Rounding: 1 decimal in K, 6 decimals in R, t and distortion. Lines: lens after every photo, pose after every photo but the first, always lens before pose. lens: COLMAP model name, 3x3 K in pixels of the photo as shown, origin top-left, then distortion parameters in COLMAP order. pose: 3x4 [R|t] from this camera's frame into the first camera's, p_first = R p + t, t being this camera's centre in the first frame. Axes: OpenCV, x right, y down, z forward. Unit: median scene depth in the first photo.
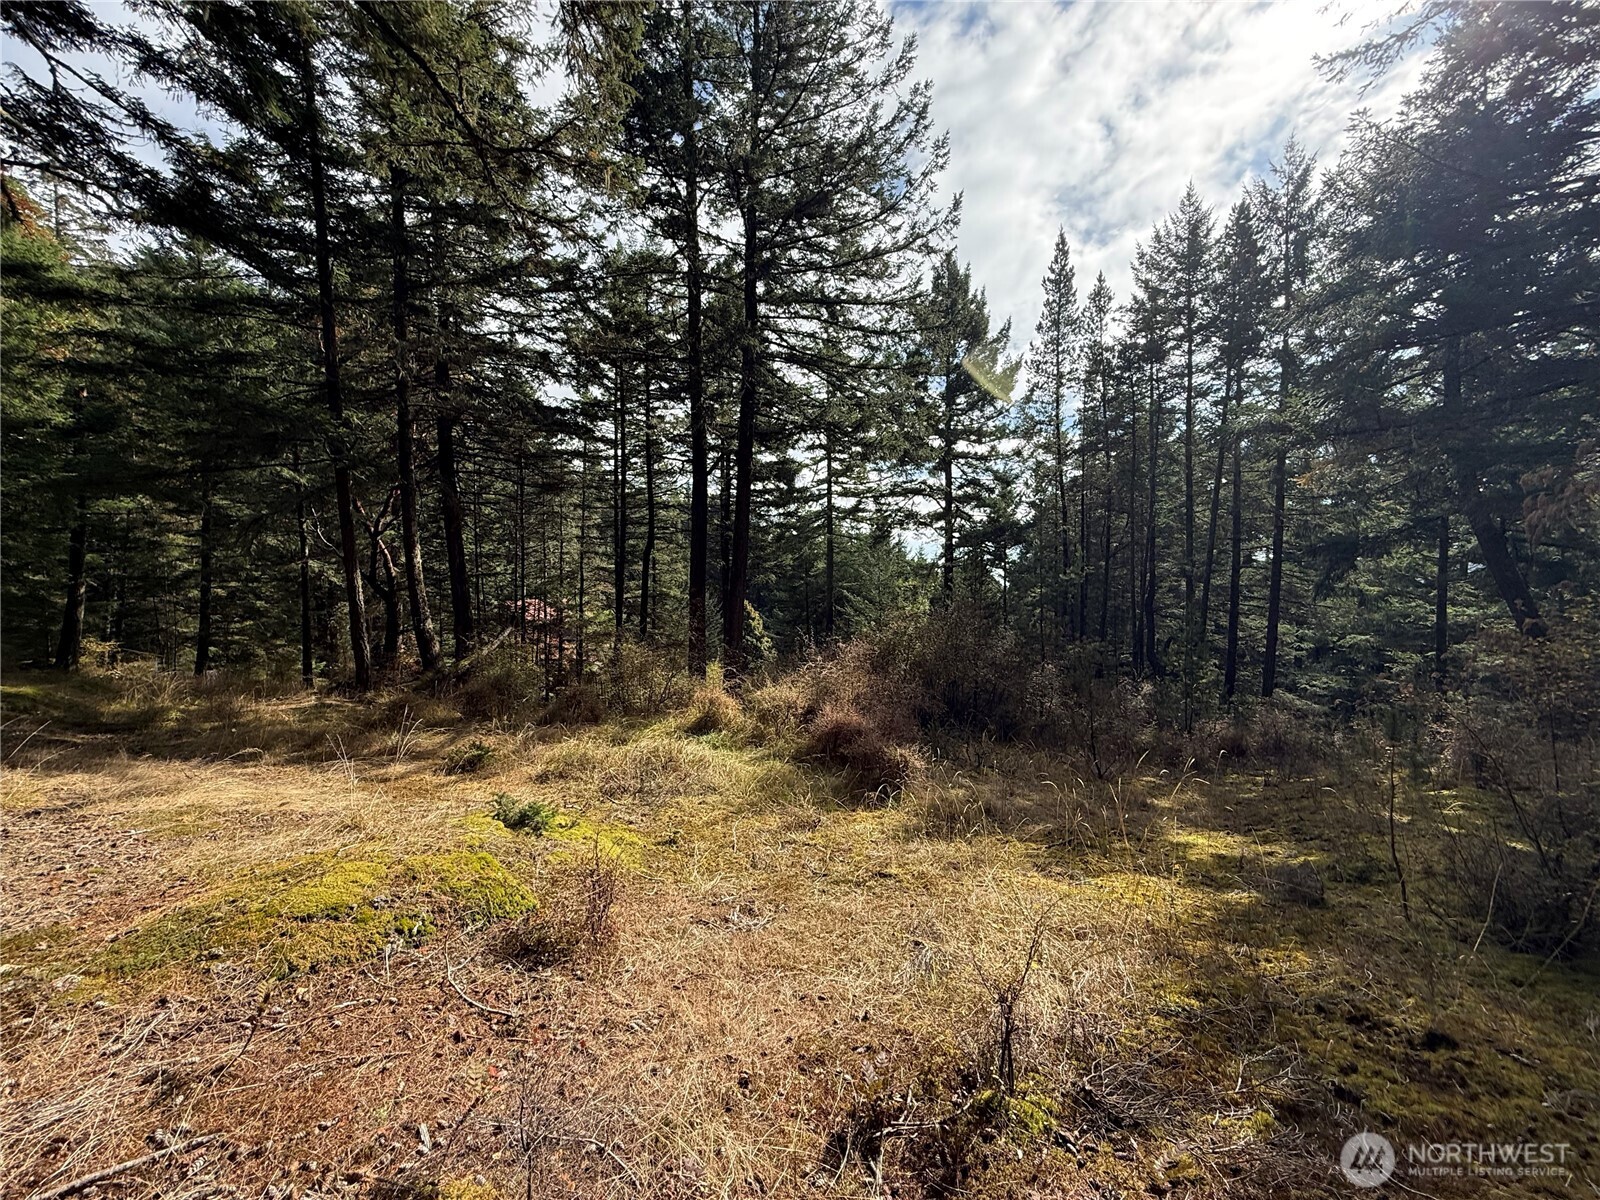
lens RADIAL K [[634.6, 0, 792.7], [0, 634.6, 598.1], [0, 0, 1]] dist [0.000799, -0.000130]
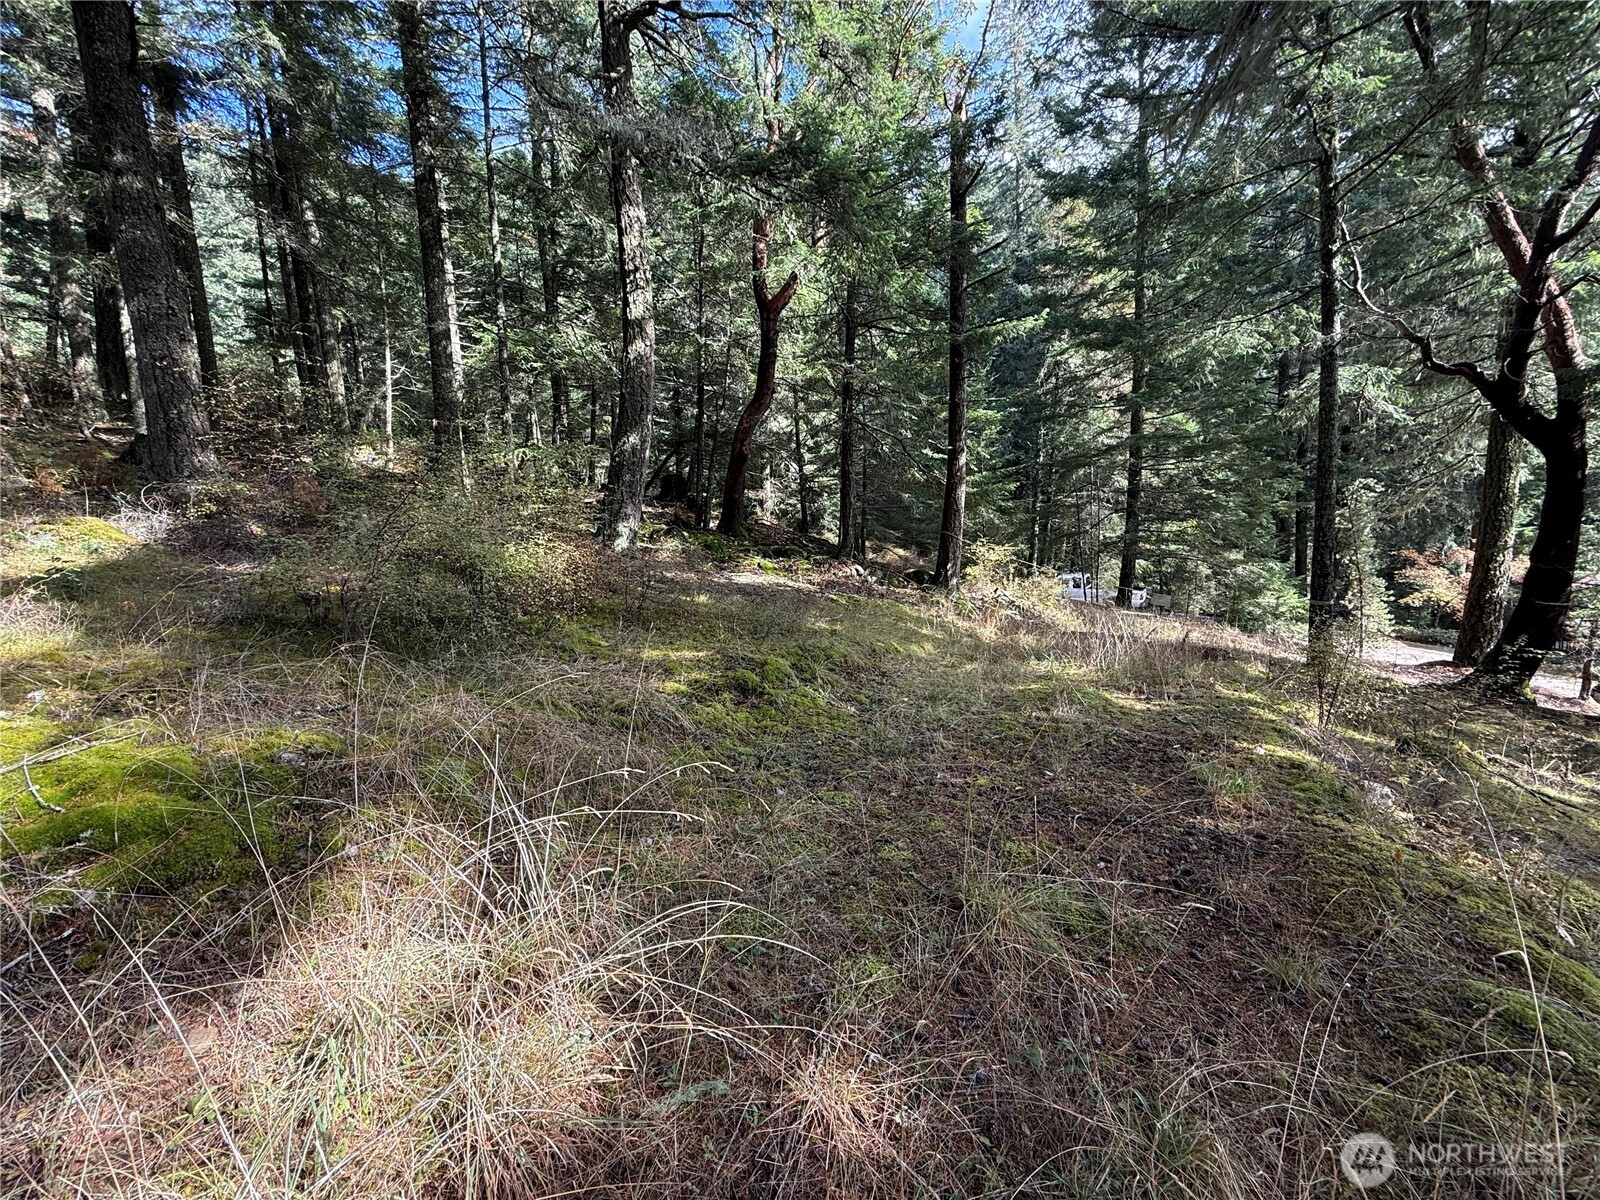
lens RADIAL K [[634.6, 0, 795.3], [0, 634.6, 595.0], [0, 0, 1]] dist [0.000799, -0.000130]
pose [[0.335881, 0.091415, -0.937458, -0.594451], [0.024153, 0.994116, 0.105593, 0.050482], [0.941595, -0.058109, 0.331697, 0.635599]]
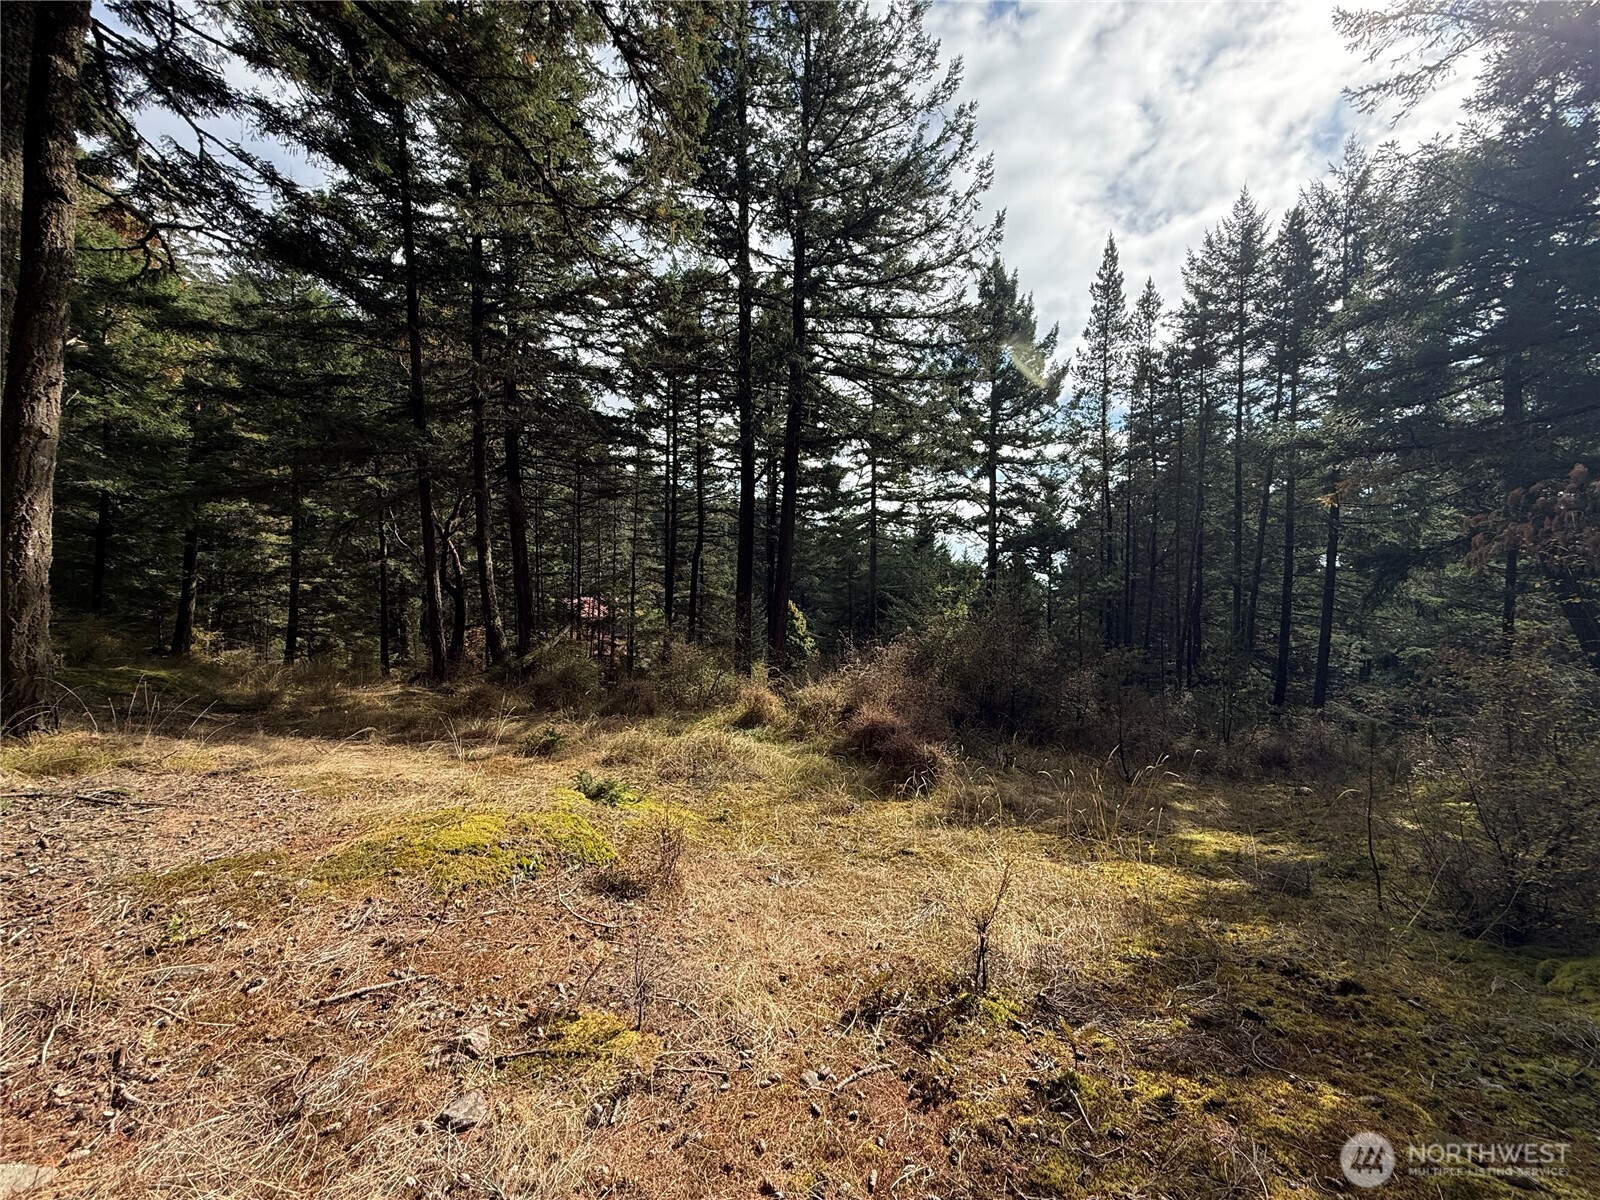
lens RADIAL K [[634.6, 0, 792.8], [0, 634.6, 598.7], [0, 0, 1]] dist [0.000799, -0.000130]
pose [[0.997496, 0.013922, -0.069342, 0.002816], [-0.013828, 0.999903, 0.001828, -0.004759], [0.069361, -0.000864, 0.997591, -0.035640]]
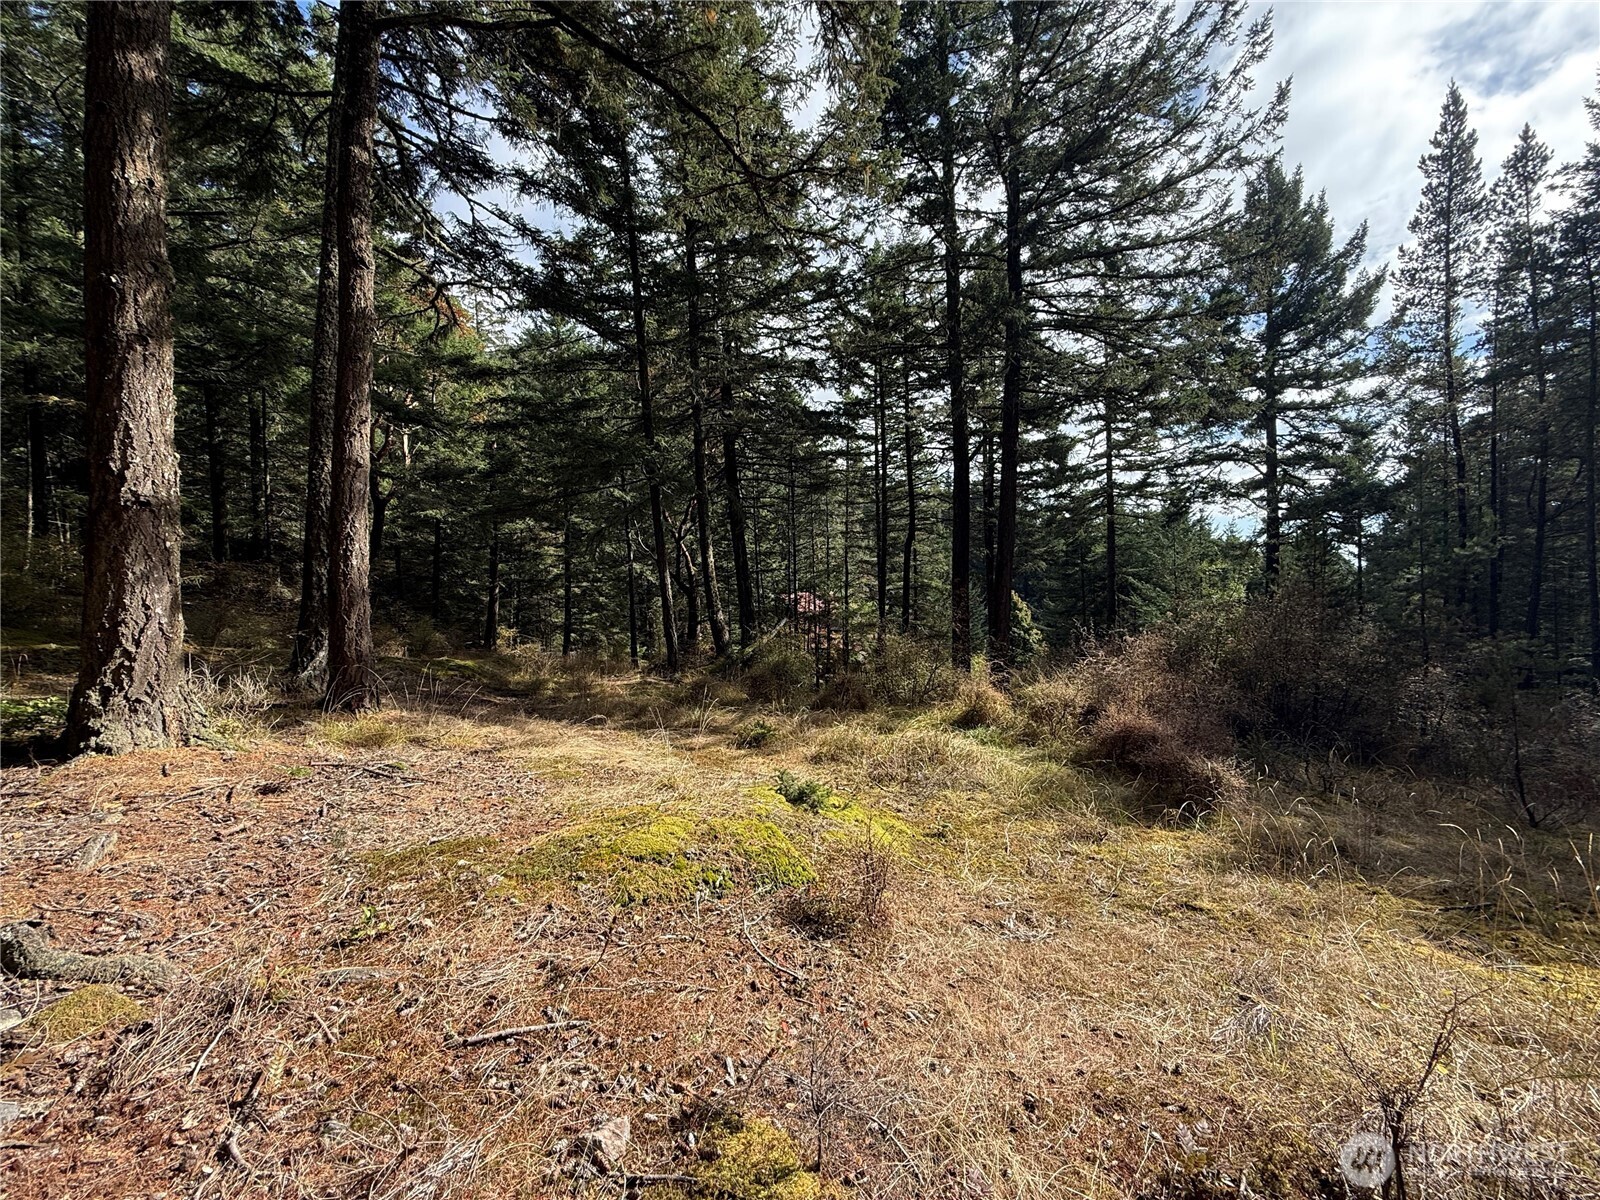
lens RADIAL K [[634.6, 0, 793.8], [0, 634.6, 597.9], [0, 0, 1]] dist [0.000799, -0.000130]
pose [[0.919384, -0.011987, -0.393178, -0.002049], [0.017246, 0.999803, 0.009846, 0.000228], [0.392982, -0.015833, 0.919410, 0.001903]]
